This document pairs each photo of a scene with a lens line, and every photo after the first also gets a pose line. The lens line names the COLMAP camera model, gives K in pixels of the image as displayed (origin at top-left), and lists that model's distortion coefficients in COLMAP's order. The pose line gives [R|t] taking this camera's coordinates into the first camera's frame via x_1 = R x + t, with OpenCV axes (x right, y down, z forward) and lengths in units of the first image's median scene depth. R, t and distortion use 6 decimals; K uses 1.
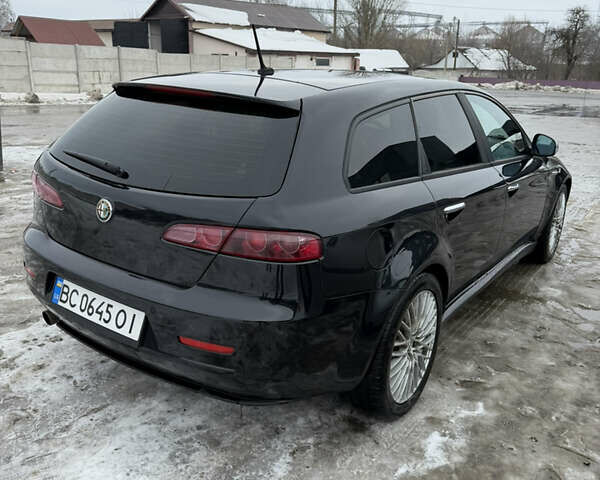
lens RADIAL K [[553.9, 0, 300.0], [0, 553.9, 240.0], [0, 0, 1]] dist [0.155099, -0.271849]
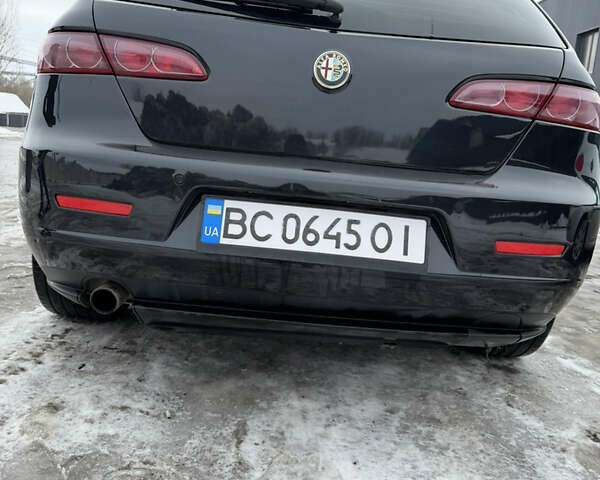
lens RADIAL K [[553.9, 0, 300.0], [0, 553.9, 240.0], [0, 0, 1]] dist [0.155099, -0.271849]
pose [[0.804853, -0.072197, 0.589067, -0.748372], [0.124967, 0.990936, -0.049295, 0.159093], [-0.580168, 0.113289, 0.806580, 0.533842]]
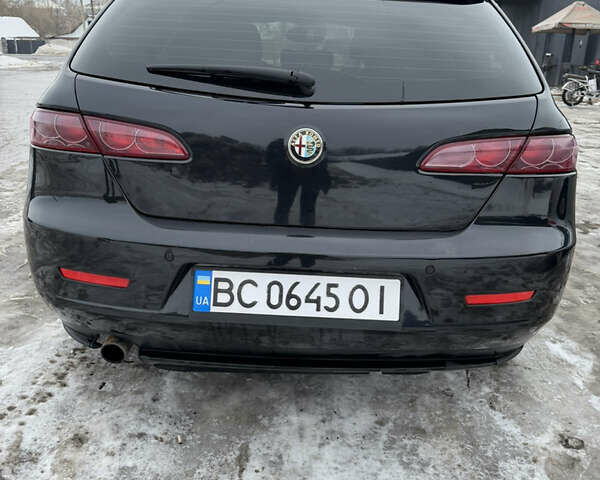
lens RADIAL K [[553.9, 0, 300.0], [0, 553.9, 240.0], [0, 0, 1]] dist [0.155099, -0.271849]
pose [[0.820171, -0.193960, 0.538237, -0.715243], [0.170169, 0.980904, 0.094174, -0.006645], [-0.546225, 0.014352, 0.837516, 0.457496]]
